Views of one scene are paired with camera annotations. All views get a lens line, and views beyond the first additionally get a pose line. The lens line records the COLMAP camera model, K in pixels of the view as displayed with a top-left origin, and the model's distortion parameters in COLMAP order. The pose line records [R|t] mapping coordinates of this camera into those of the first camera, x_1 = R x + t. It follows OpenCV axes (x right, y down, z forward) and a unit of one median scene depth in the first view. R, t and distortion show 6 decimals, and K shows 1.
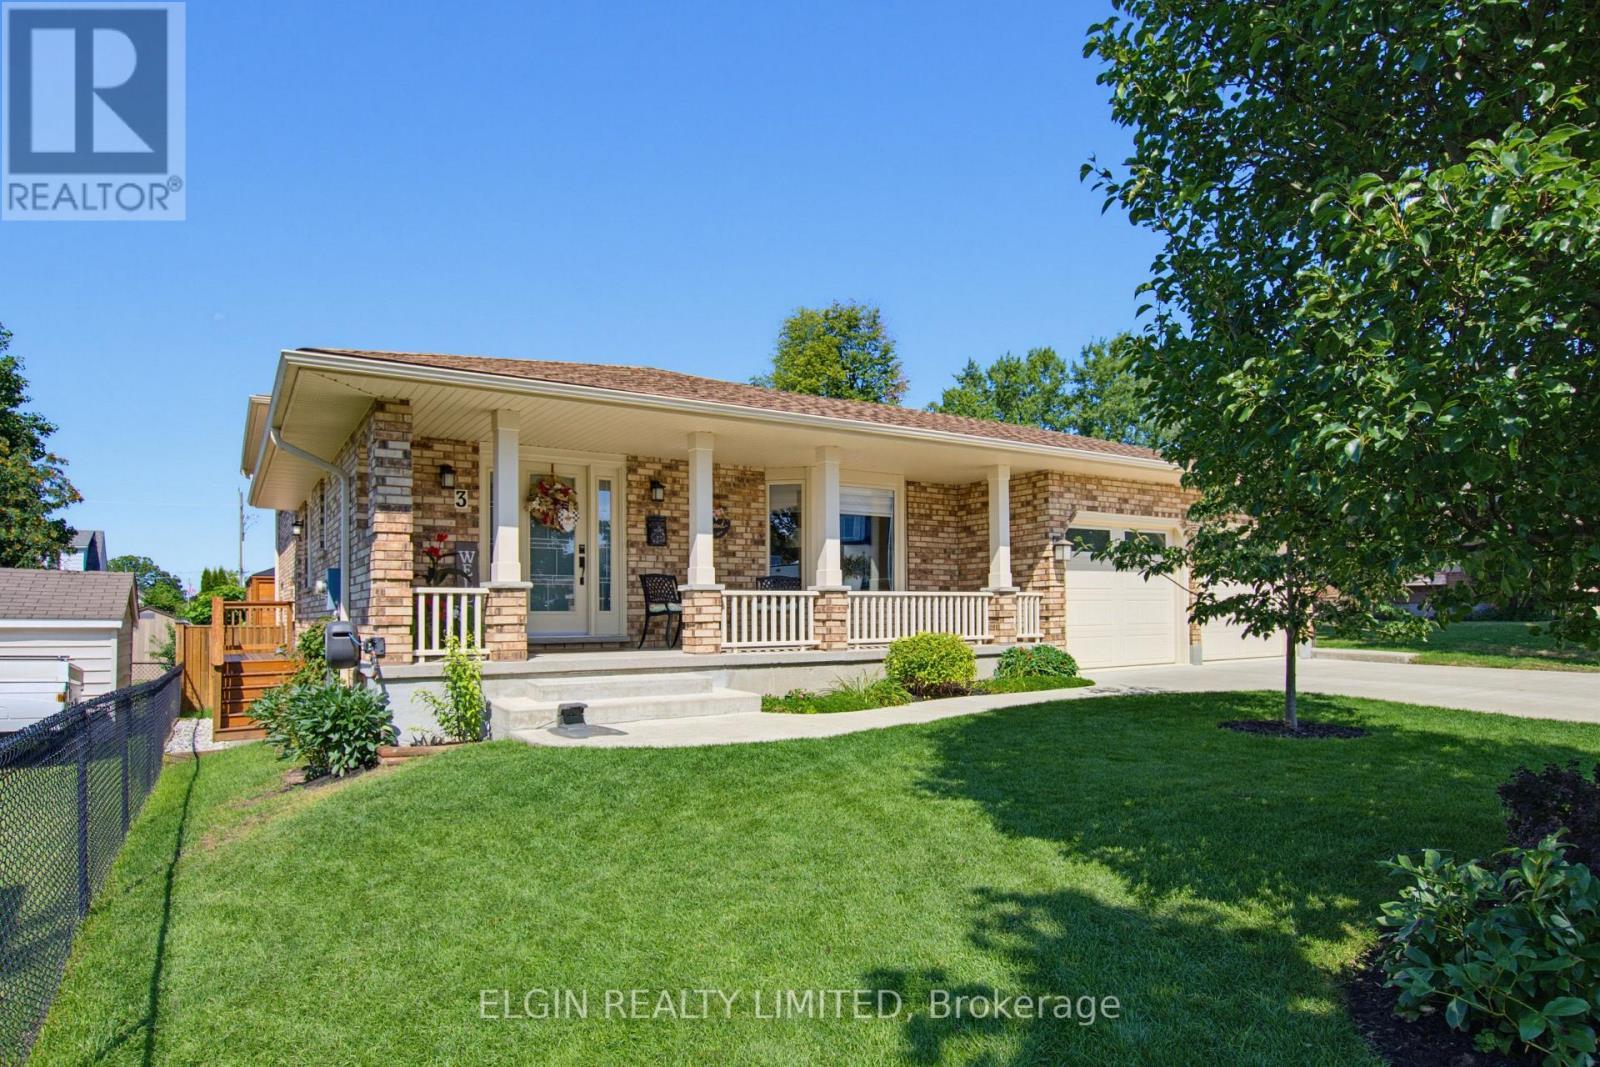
lens RADIAL K [[744.2, 0, 803.2], [0, 744.2, 614.6], [0, 0, 1]] dist [-0.032115, 0.000301]
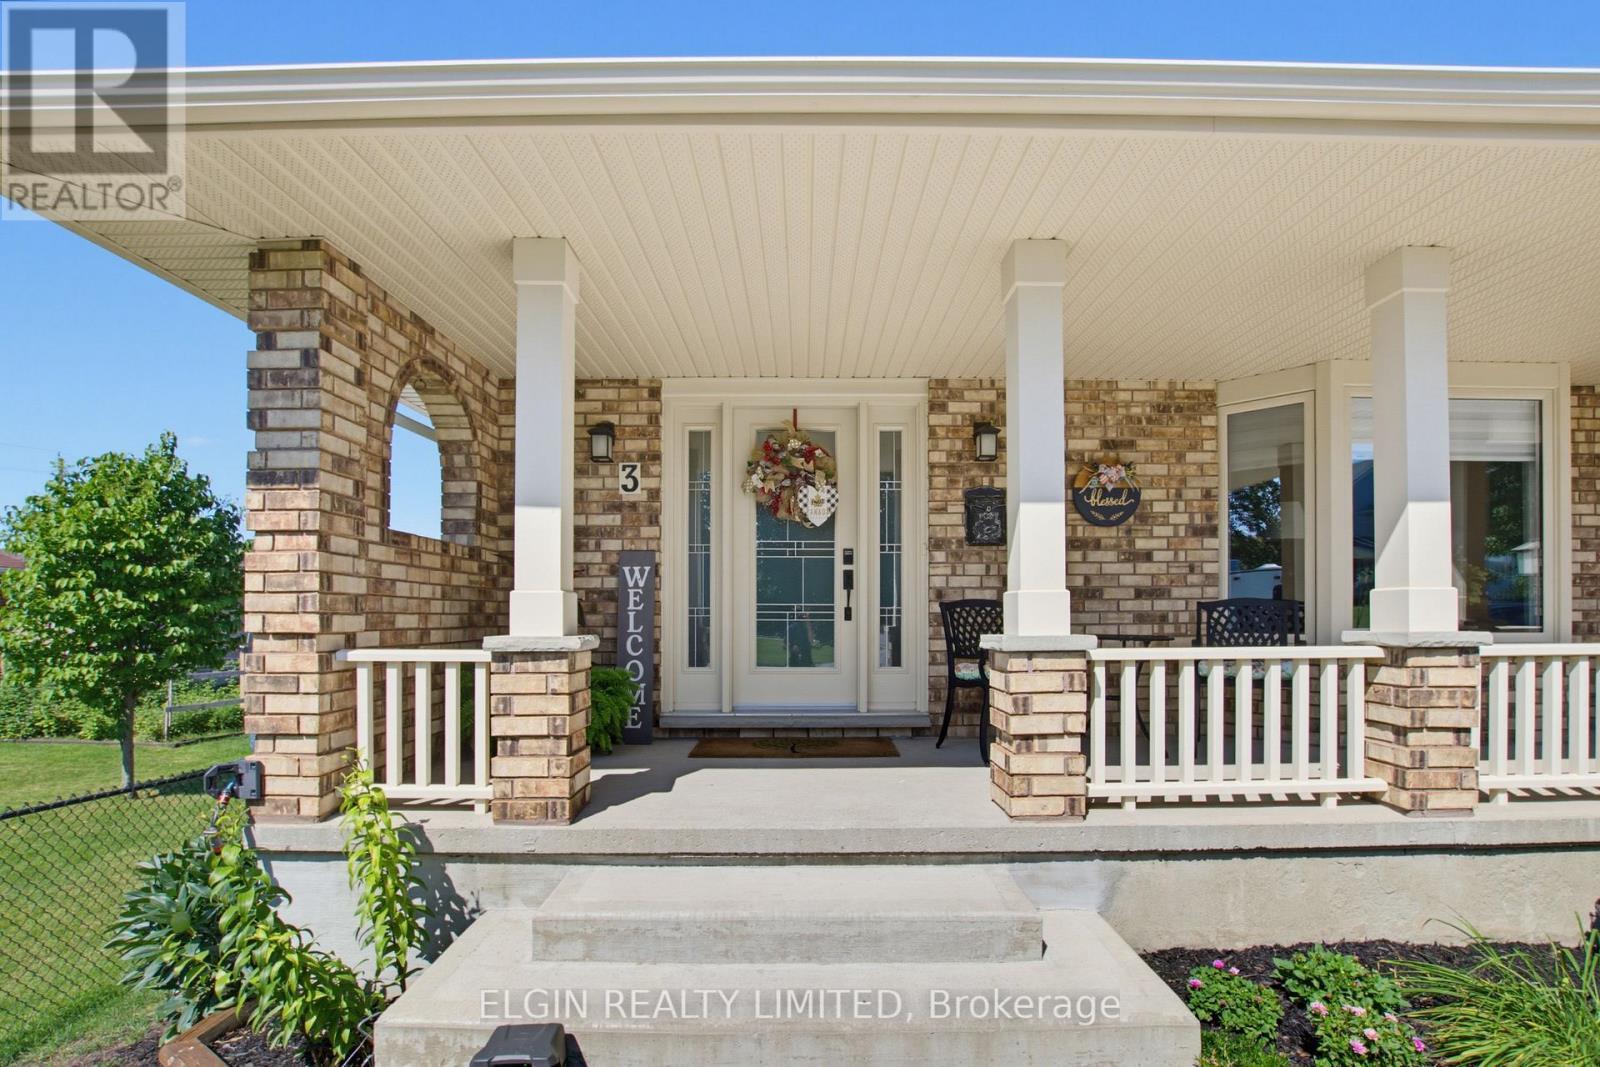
lens RADIAL K [[744.2, 0, 803.2], [0, 744.2, 614.6], [0, 0, 1]] dist [-0.032115, 0.000301]
pose [[0.846442, 0.002028, -0.532477, -0.029342], [-0.010069, 0.999875, -0.012198, -0.039798], [0.532386, 0.015687, 0.846356, 0.542531]]
